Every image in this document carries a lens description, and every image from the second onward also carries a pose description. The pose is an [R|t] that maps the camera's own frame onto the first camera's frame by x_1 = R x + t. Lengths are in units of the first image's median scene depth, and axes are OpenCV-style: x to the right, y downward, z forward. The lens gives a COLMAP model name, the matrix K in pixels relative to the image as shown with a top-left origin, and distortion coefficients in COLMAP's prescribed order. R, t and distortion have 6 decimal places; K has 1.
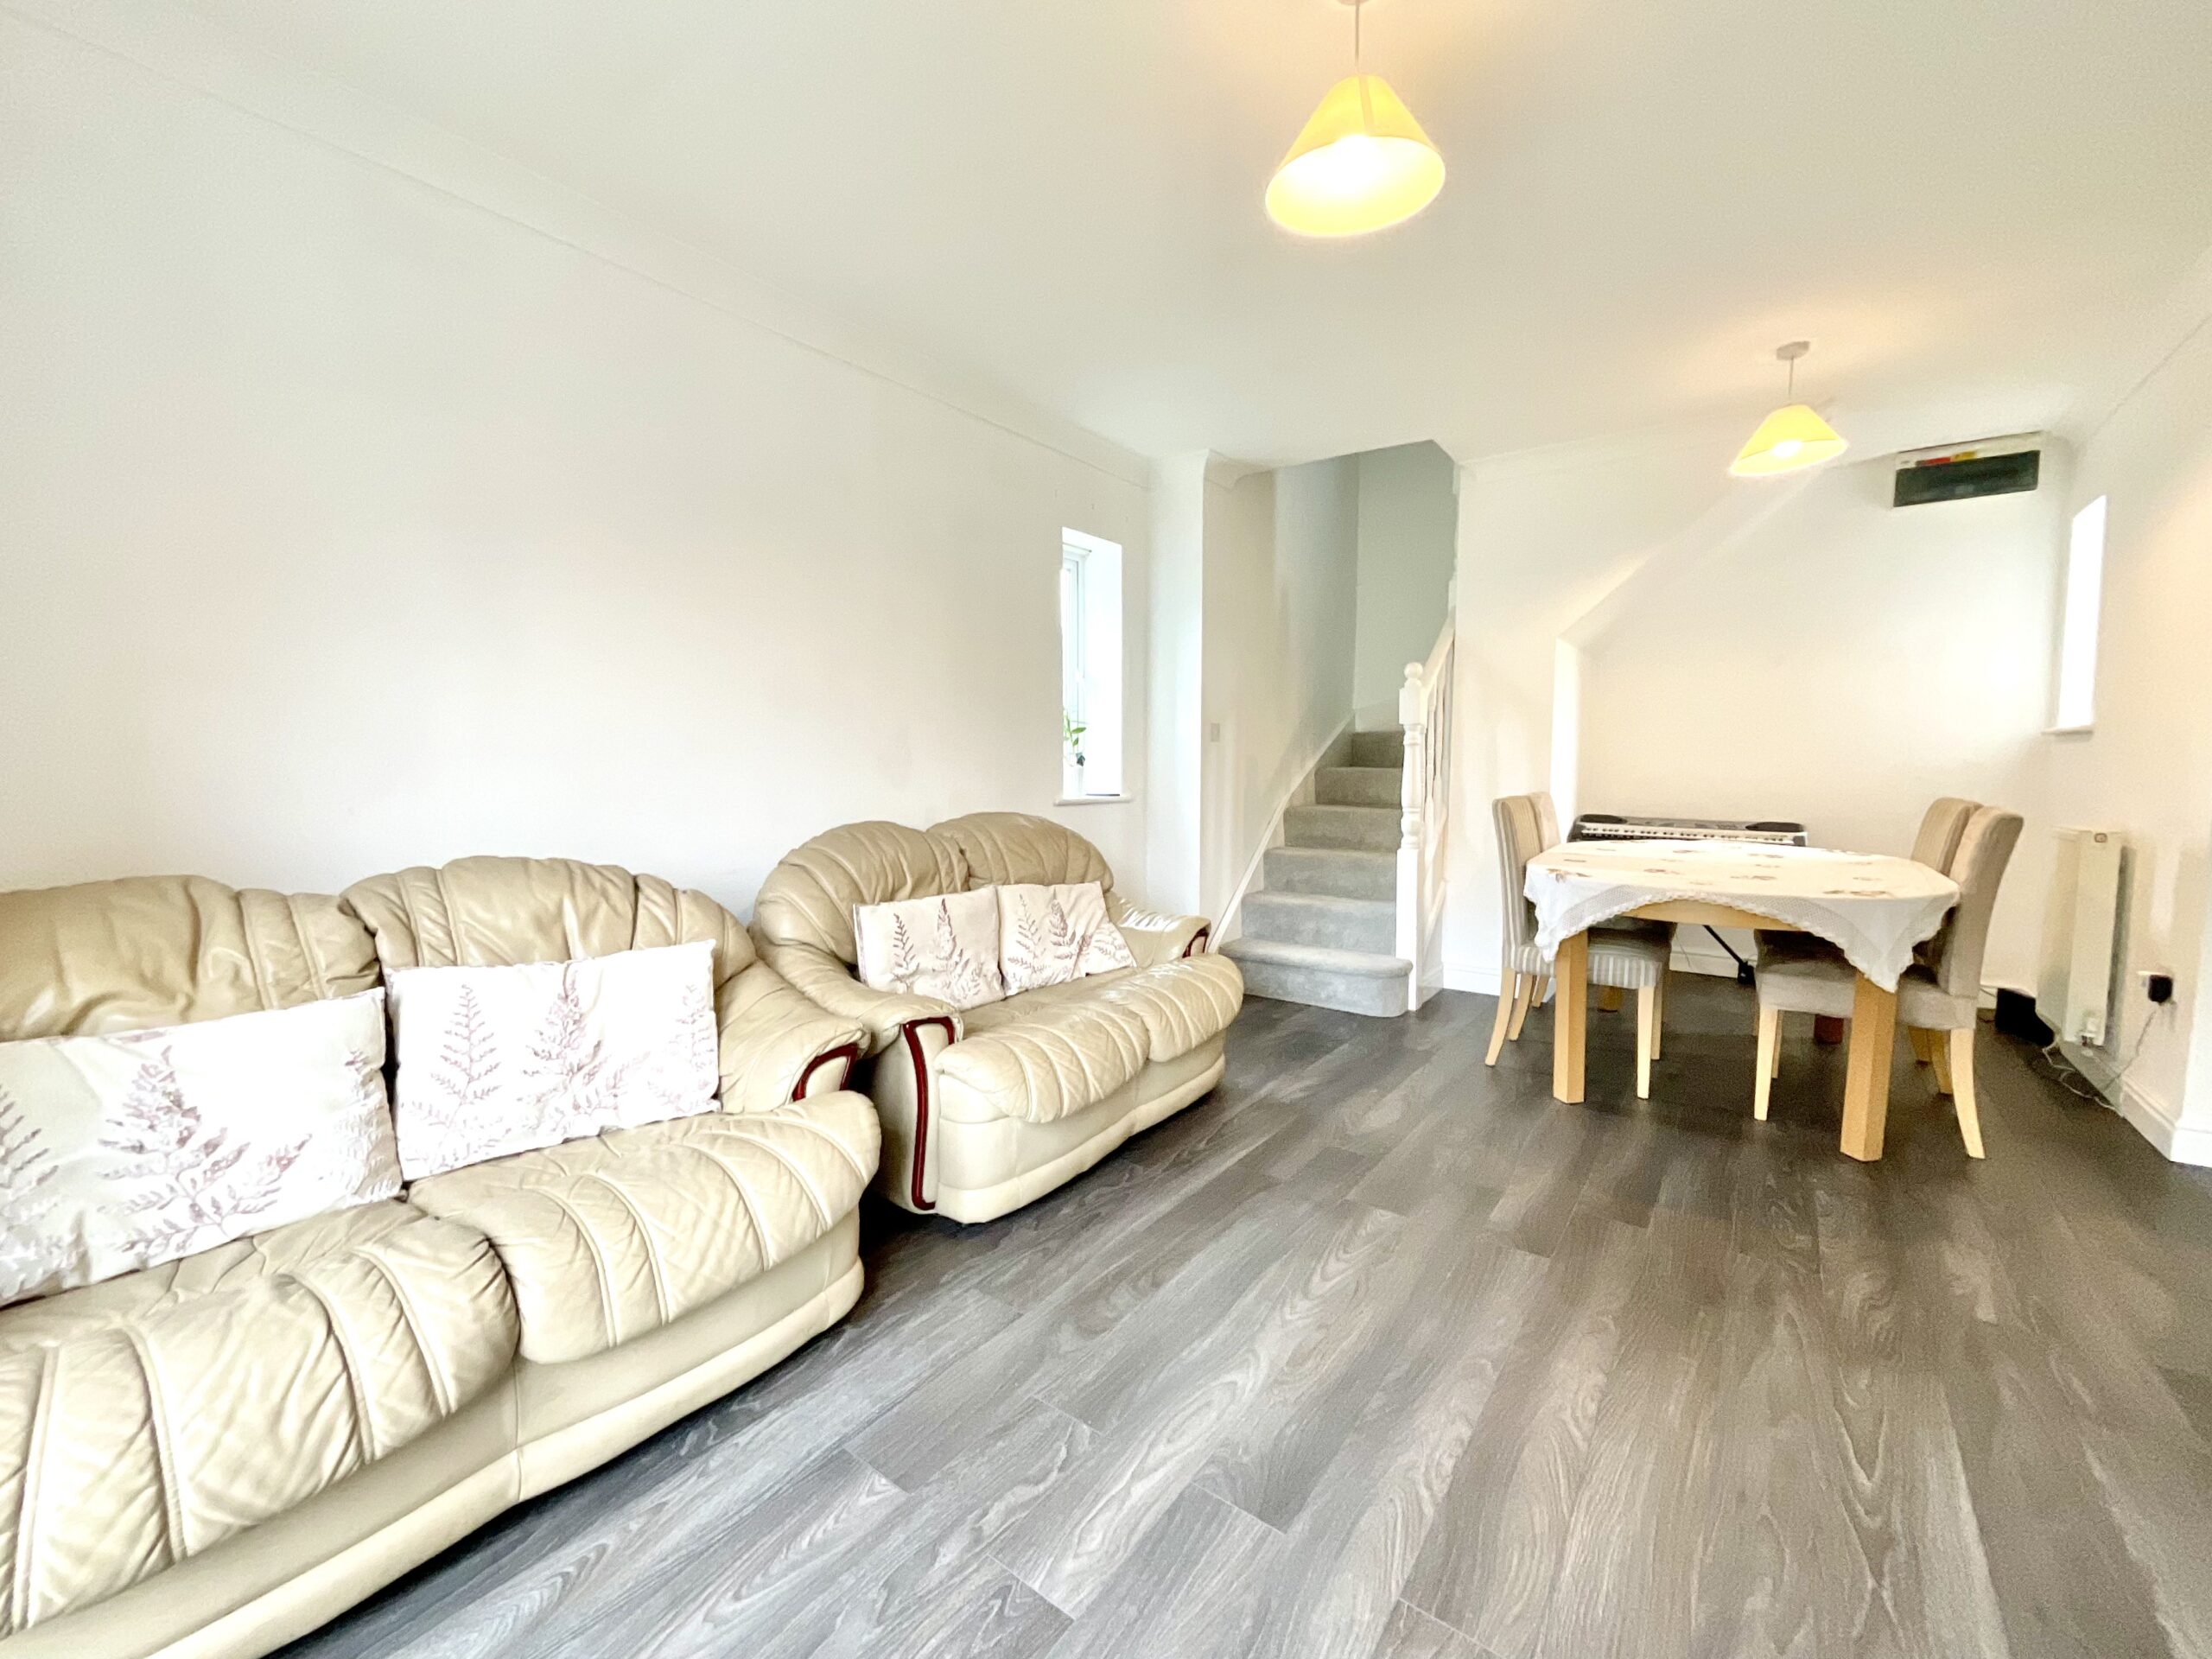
lens RADIAL K [[898.0, 0, 1106.9], [0, 898.0, 837.7], [0, 0, 1]] dist [-0.001426, -0.001202]
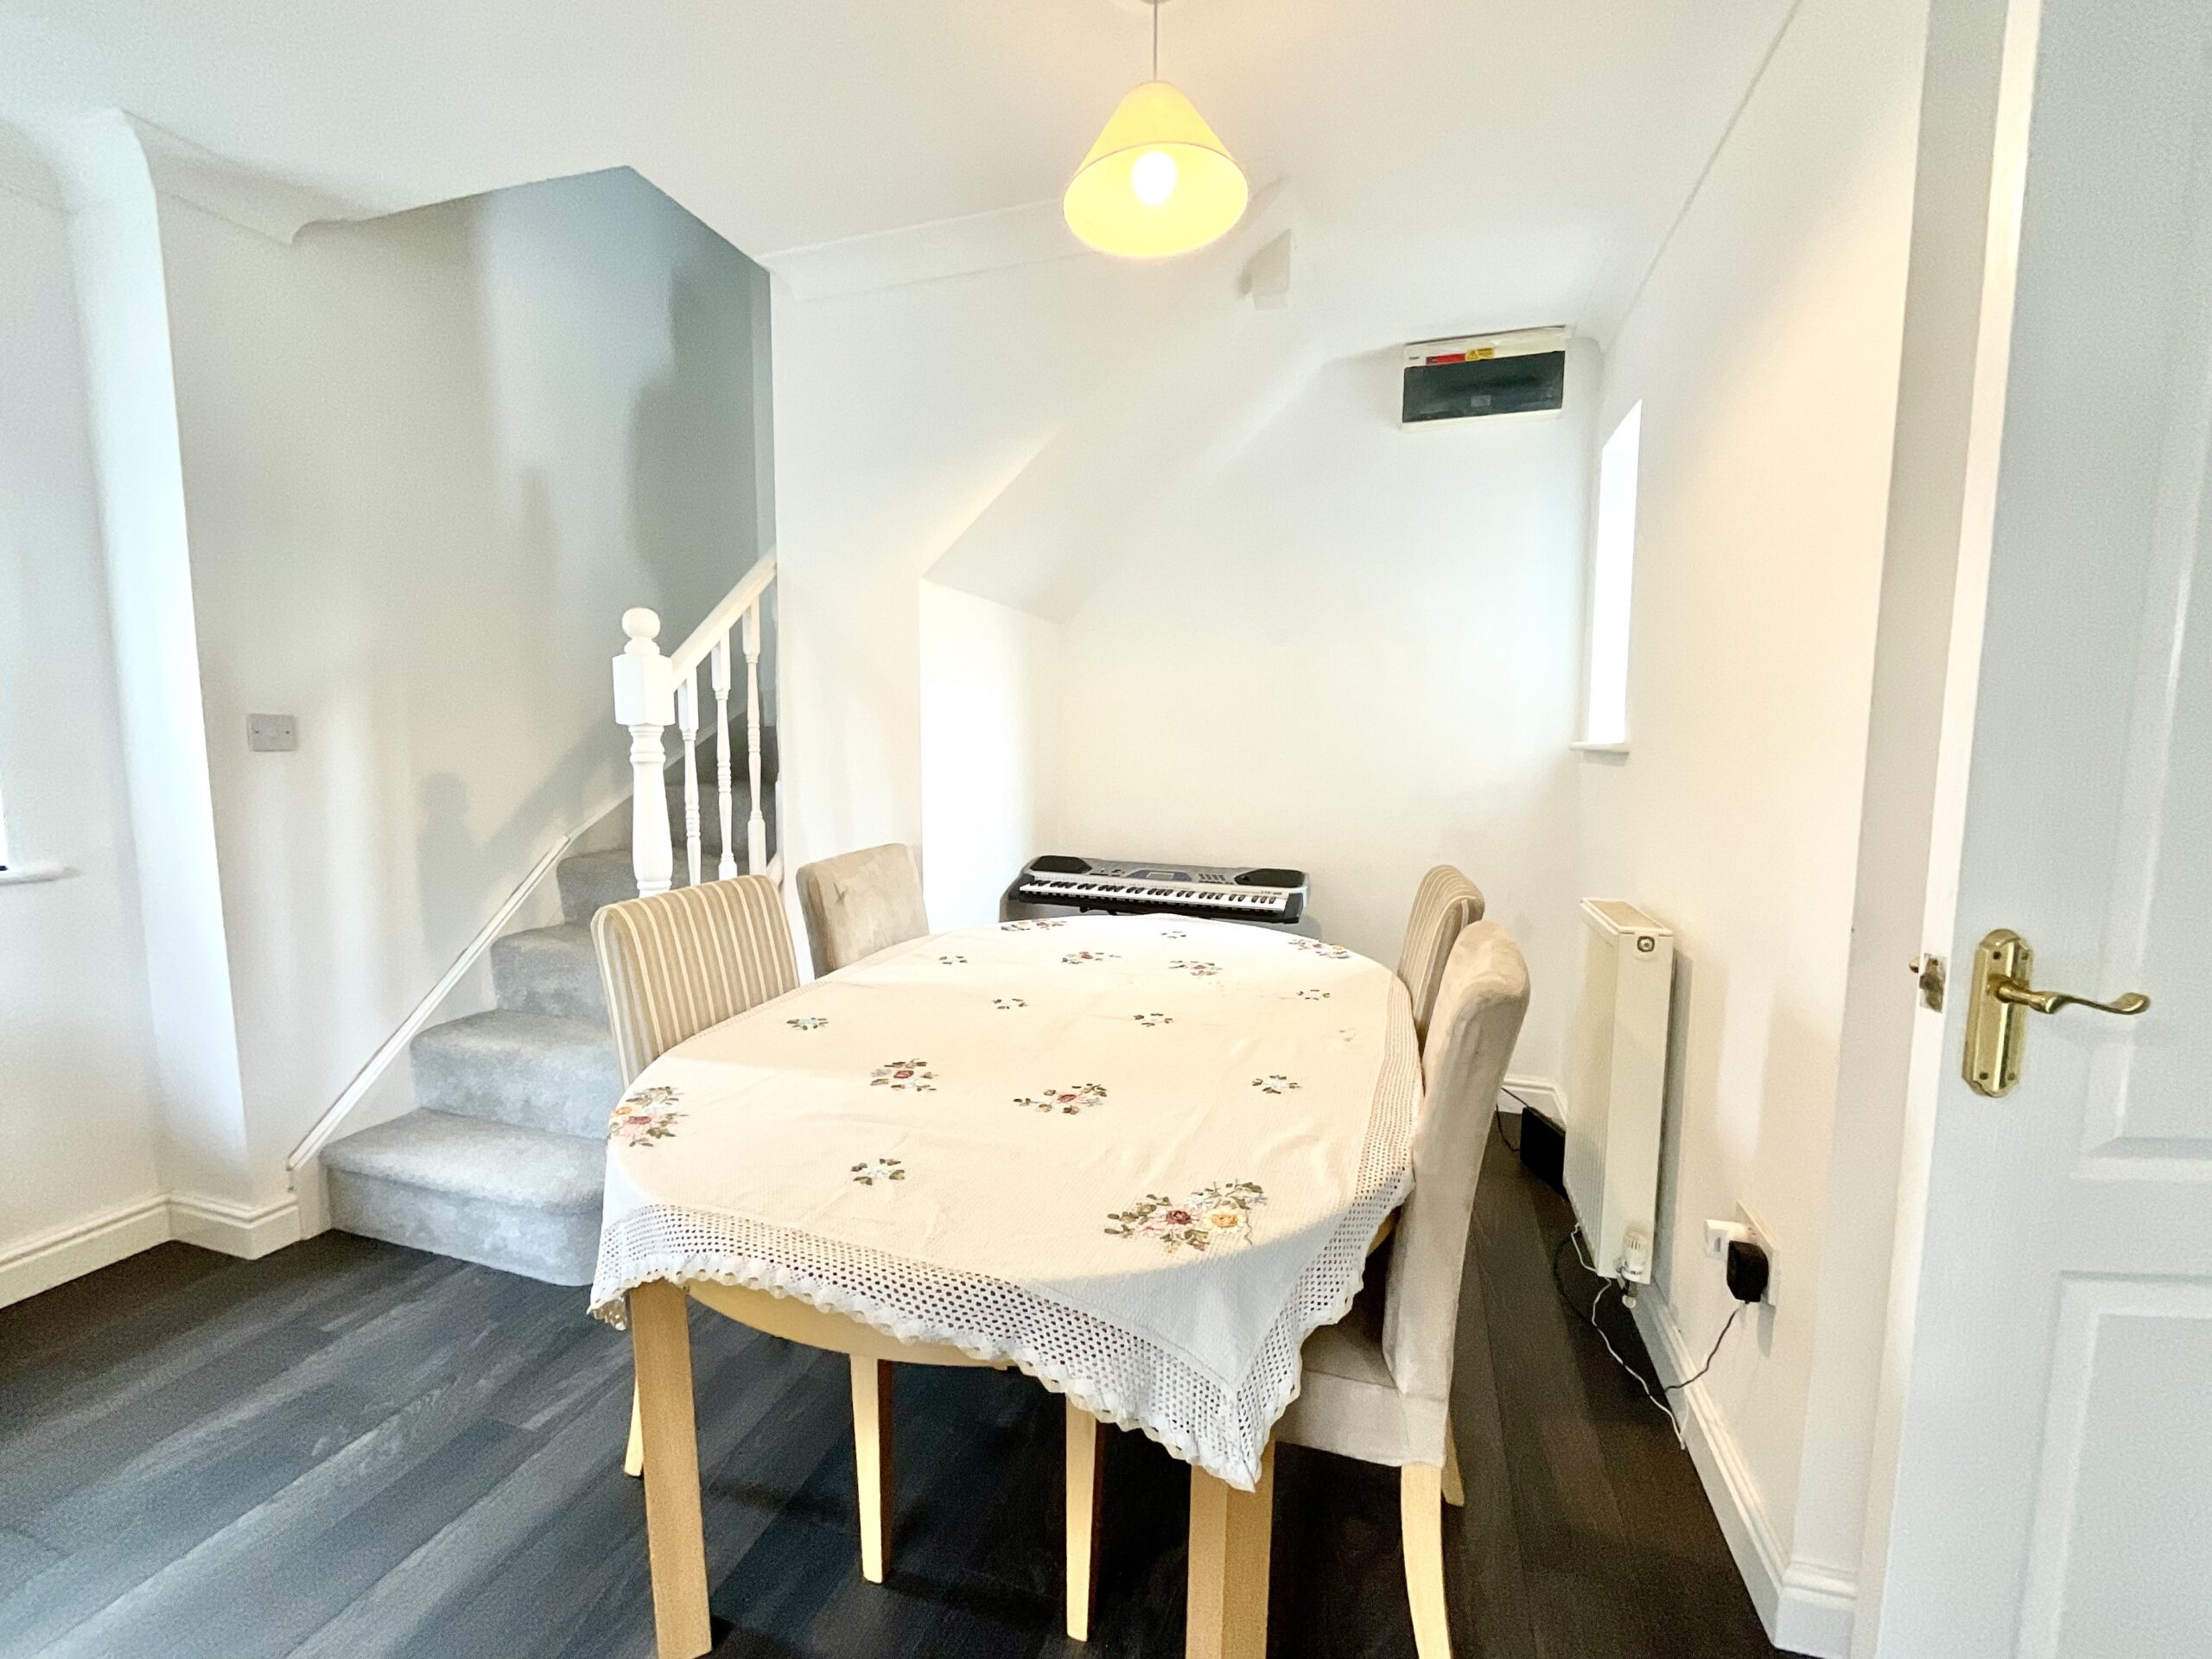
lens RADIAL K [[898.0, 0, 1110.5], [0, 898.0, 835.5], [0, 0, 1]] dist [-0.001426, -0.001202]
pose [[0.946474, -0.026207, 0.321715, 0.576741], [0.019780, 0.999534, 0.023228, -0.090334], [-0.322174, -0.015621, 0.946552, 0.544061]]
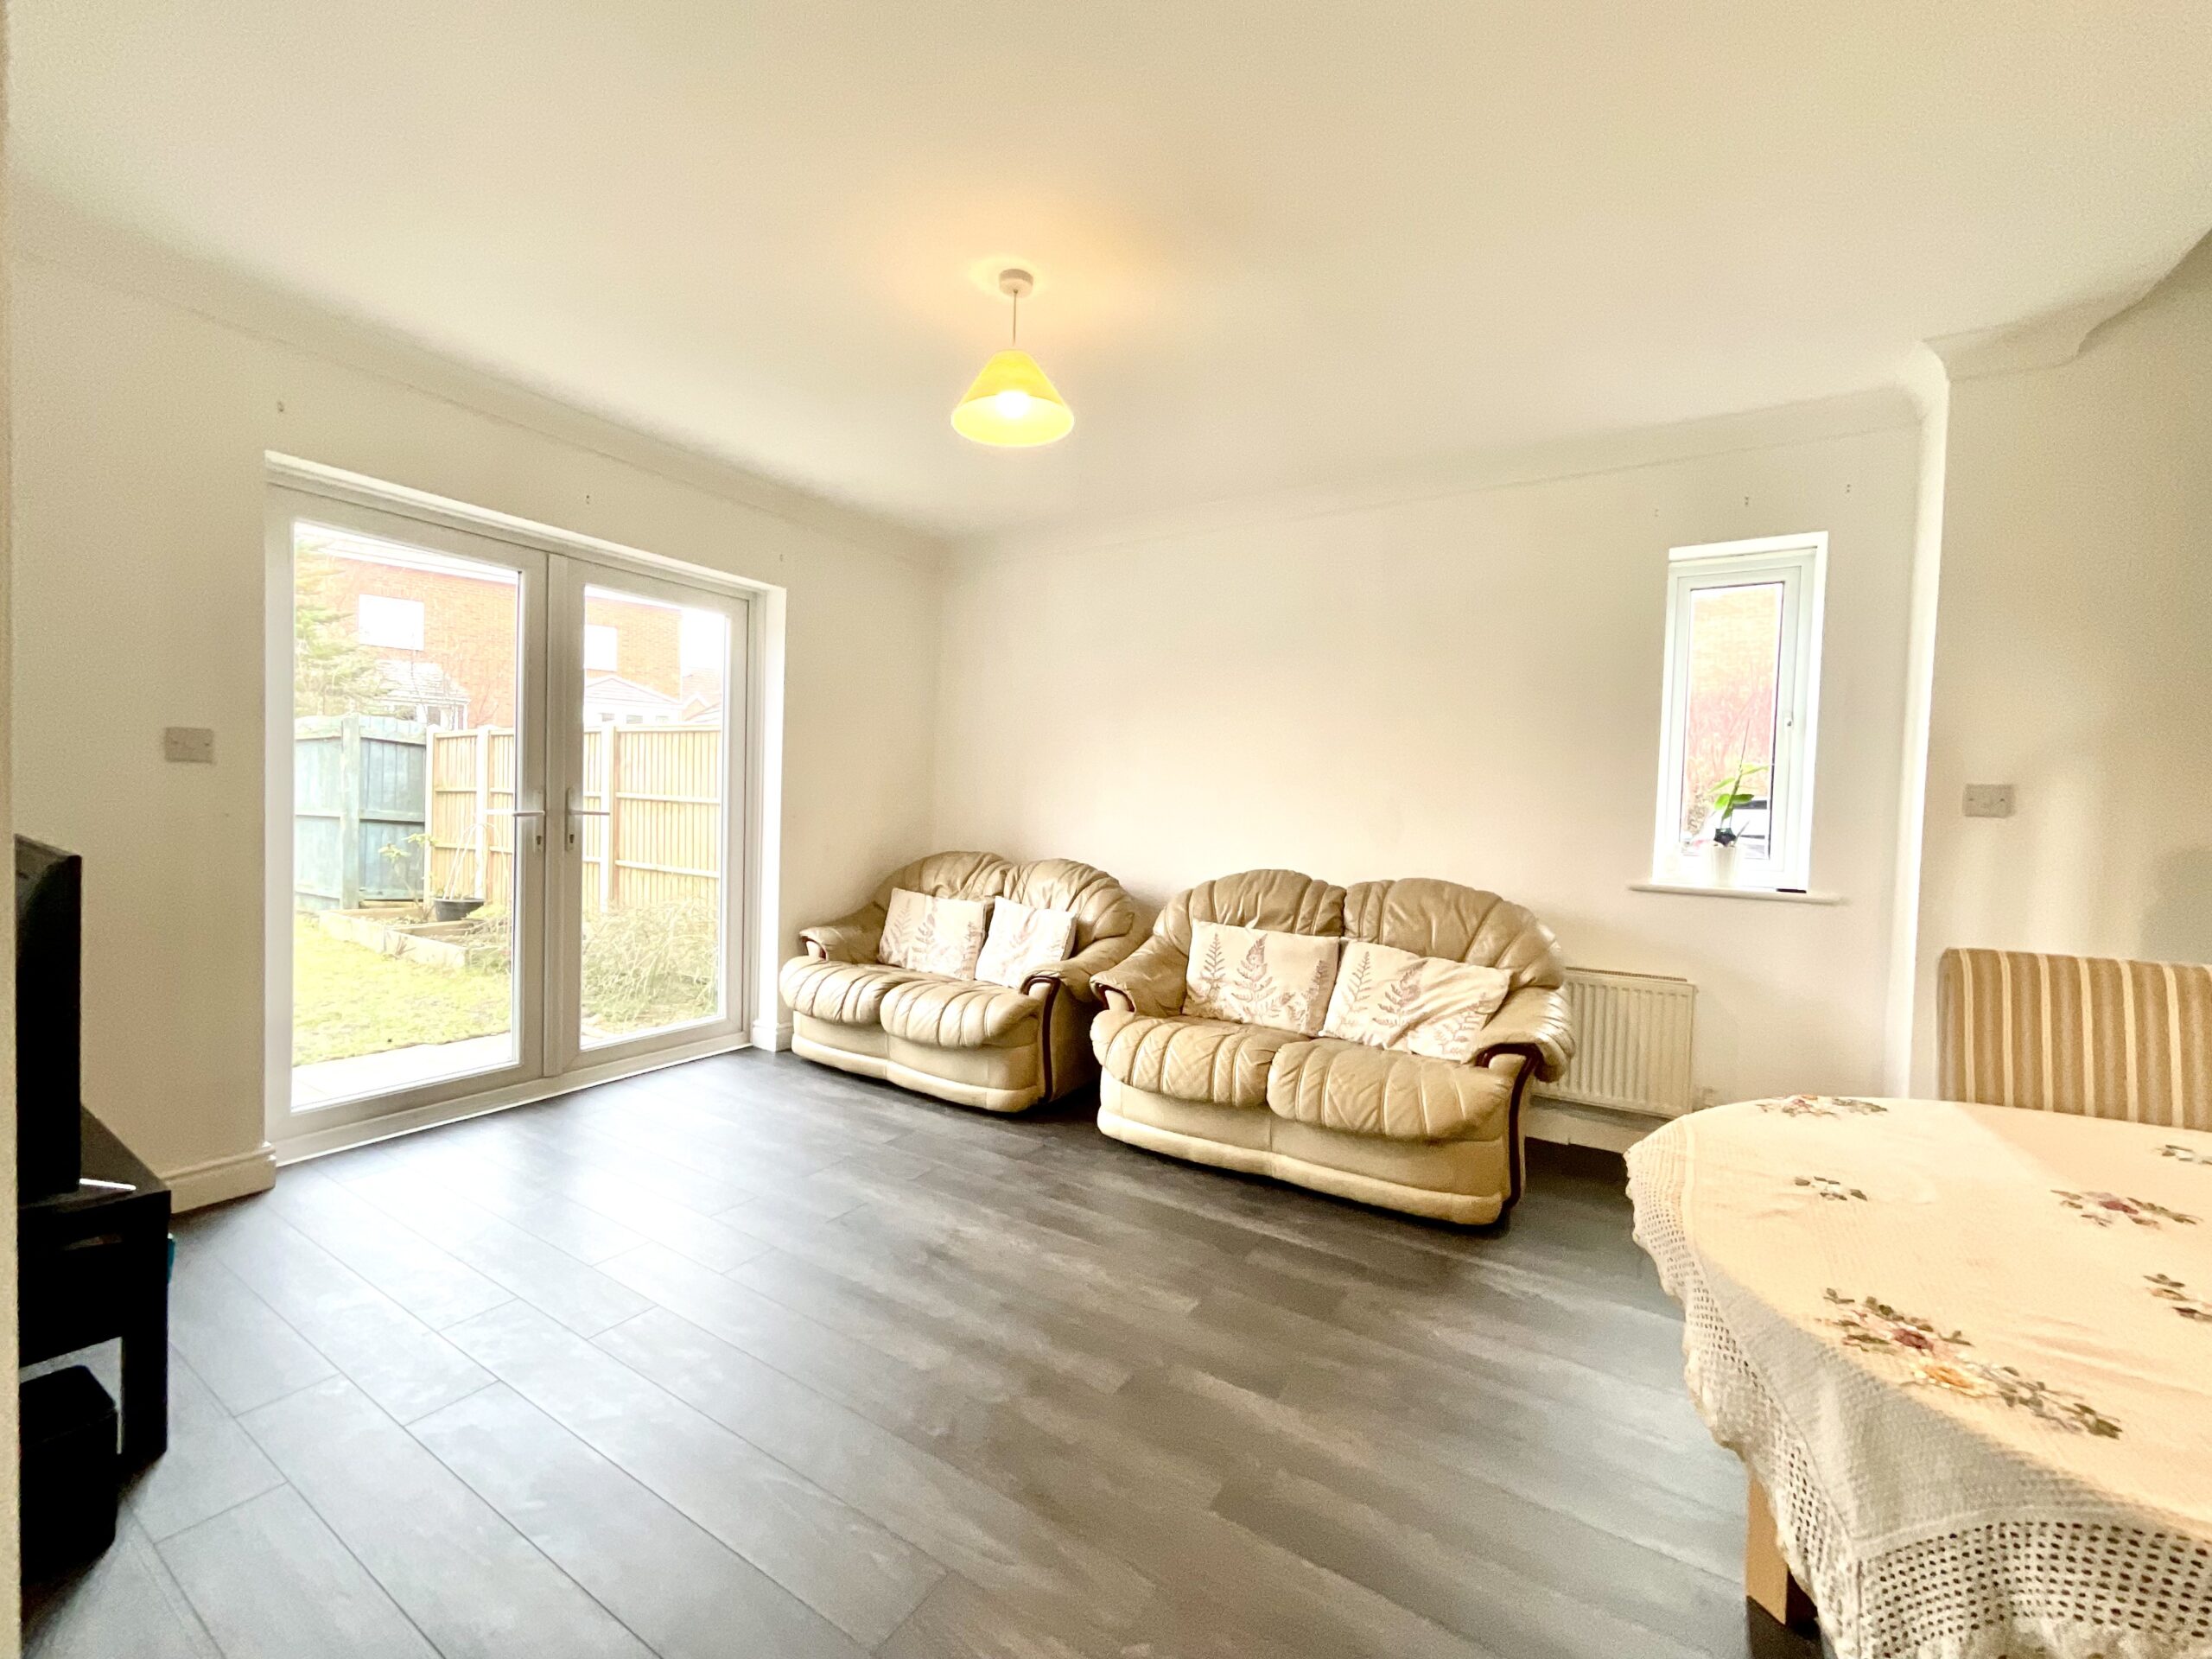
lens RADIAL K [[898.0, 0, 1111.4], [0, 898.0, 830.8], [0, 0, 1]] dist [-0.001426, -0.001202]
pose [[0.094628, 0.032712, -0.994975, 0.917679], [-0.115885, 0.993027, 0.021627, -0.066928], [0.988745, 0.113256, 0.097759, 0.575401]]
